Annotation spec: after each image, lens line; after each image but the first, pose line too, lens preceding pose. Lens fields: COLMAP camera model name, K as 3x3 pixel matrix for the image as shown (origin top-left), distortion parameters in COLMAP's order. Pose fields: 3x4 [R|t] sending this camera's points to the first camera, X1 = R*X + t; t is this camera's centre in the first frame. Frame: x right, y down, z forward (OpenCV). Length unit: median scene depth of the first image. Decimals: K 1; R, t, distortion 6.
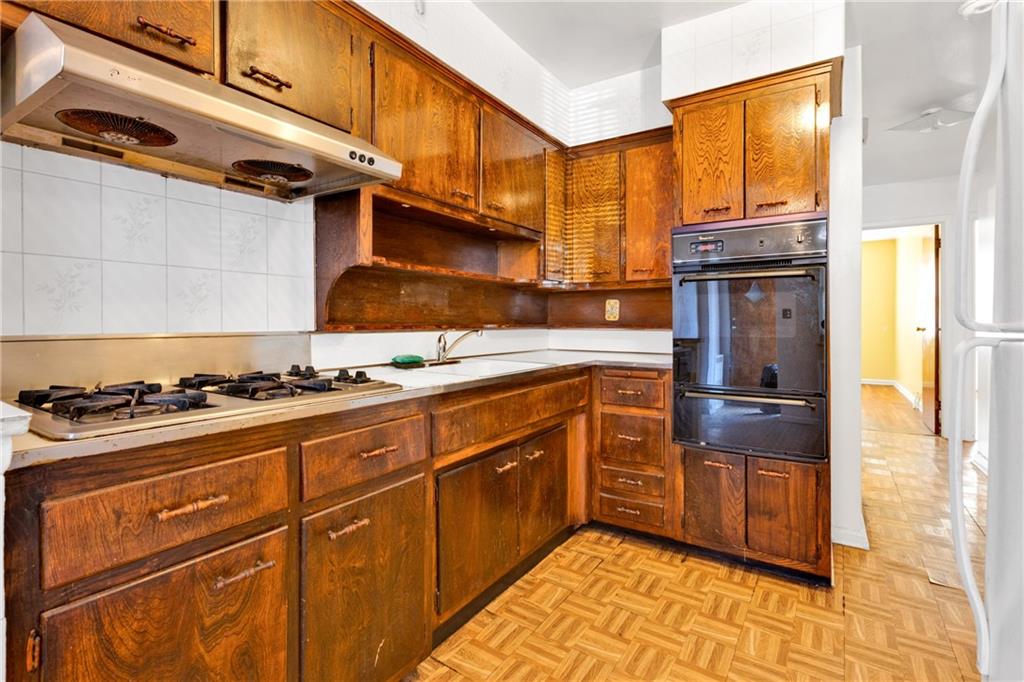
lens RADIAL K [[484.3, 0, 512.7], [0, 484.3, 324.2], [0, 0, 1]] dist [0.000393, 0.000550]
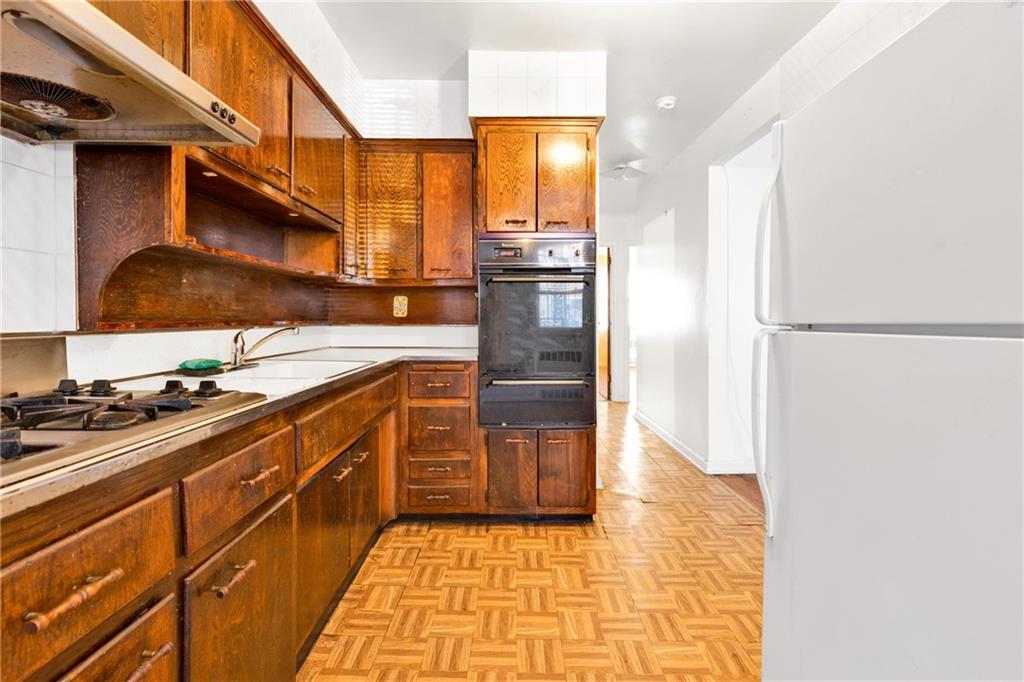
lens RADIAL K [[475.1, 0, 512.4], [0, 475.1, 322.6], [0, 0, 1]] dist [0.001488, -0.000771]
pose [[0.833823, -0.005182, 0.552008, -0.227743], [0.002064, 0.999978, 0.006269, -0.001440], [-0.552028, -0.004088, 0.833815, 0.055123]]
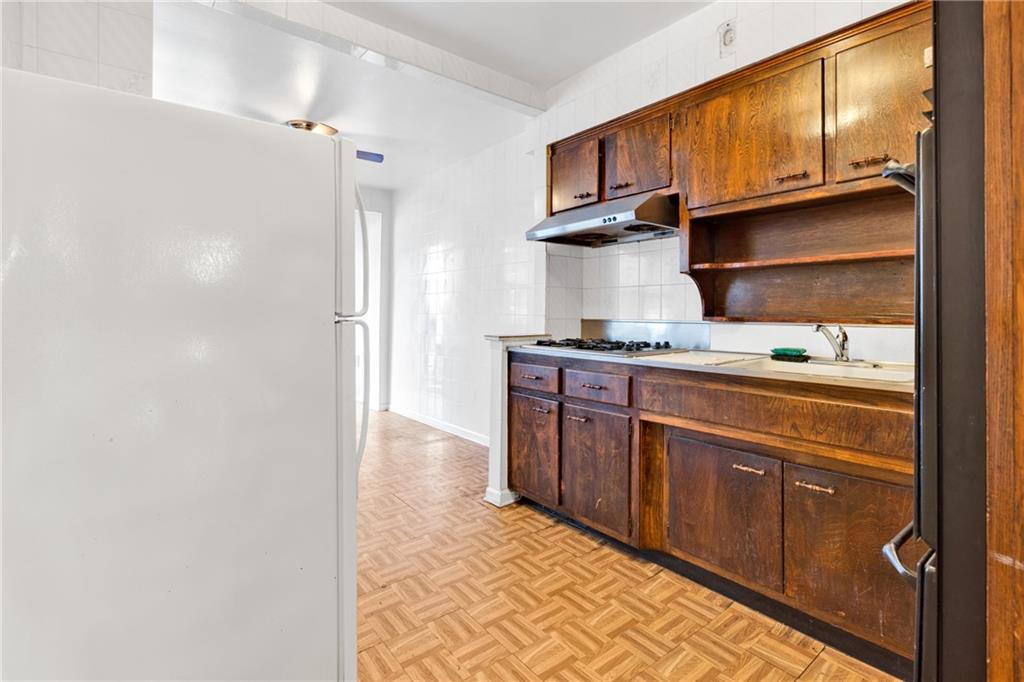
lens RADIAL K [[483.2, 0, 512.0], [0, 483.2, 316.7], [0, 0, 1]] dist [0.000580, 0.000010]
pose [[-0.317572, -0.001696, -0.948233, 0.942875], [-0.011481, 0.999932, 0.002057, 0.003891], [0.948165, 0.011540, -0.317570, 0.799644]]
